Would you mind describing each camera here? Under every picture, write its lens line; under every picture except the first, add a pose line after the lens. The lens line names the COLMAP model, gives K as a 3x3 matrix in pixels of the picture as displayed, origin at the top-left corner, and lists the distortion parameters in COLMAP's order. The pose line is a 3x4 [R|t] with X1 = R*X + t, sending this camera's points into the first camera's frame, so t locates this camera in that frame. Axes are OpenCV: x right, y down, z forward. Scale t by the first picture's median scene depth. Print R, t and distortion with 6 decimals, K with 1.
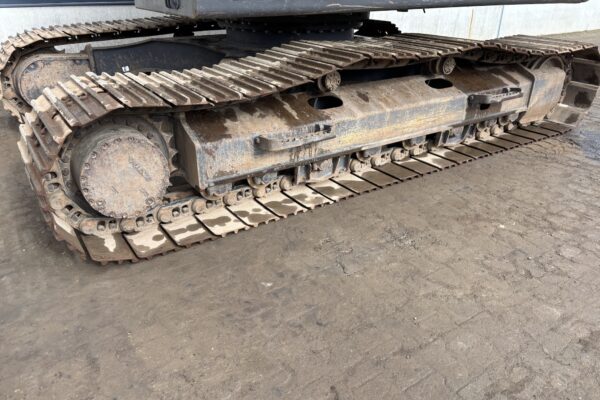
lens RADIAL K [[457.1, 0, 295.5], [0, 457.1, 201.6], [0, 0, 1]] dist [0.023476, -0.025232]
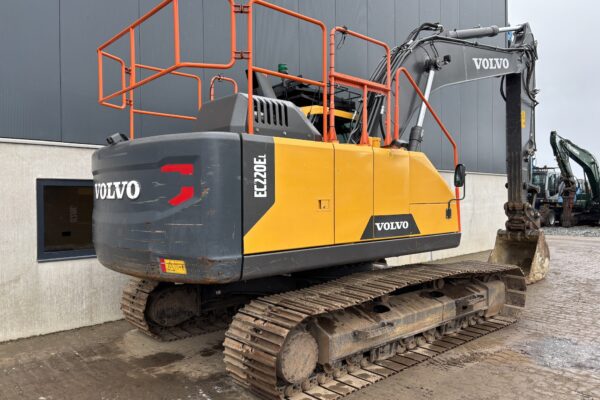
lens RADIAL K [[457.1, 0, 314.0], [0, 457.1, 199.5], [0, 0, 1]] dist [0.023476, -0.025232]
pose [[0.986626, -0.014379, 0.162362, -0.388936], [0.084387, 0.897278, -0.433326, 0.111436], [-0.139453, 0.441232, 0.886491, -0.549694]]
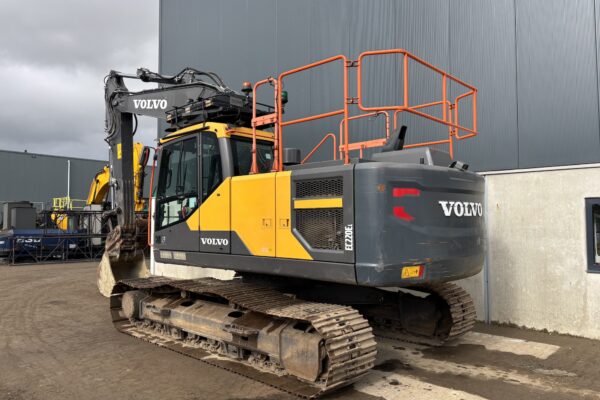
lens RADIAL K [[457.1, 0, 296.9], [0, 457.1, 201.7], [0, 0, 1]] dist [0.023476, -0.025232]
pose [[0.215123, -0.048888, -0.975363, 2.047254], [-0.423481, 0.895290, -0.138276, -0.503566], [0.879992, 0.442794, 0.171894, 0.768320]]
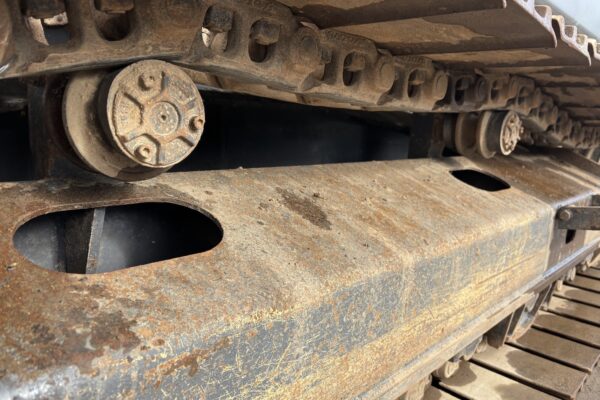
lens RADIAL K [[457.1, 0, 299.3], [0, 457.1, 200.4], [0, 0, 1]] dist [0.023476, -0.025232]
pose [[0.974393, 0.005148, 0.224792, 0.081244], [0.054583, 0.964419, -0.258682, -0.155535], [-0.218125, 0.264328, 0.939442, 0.706007]]
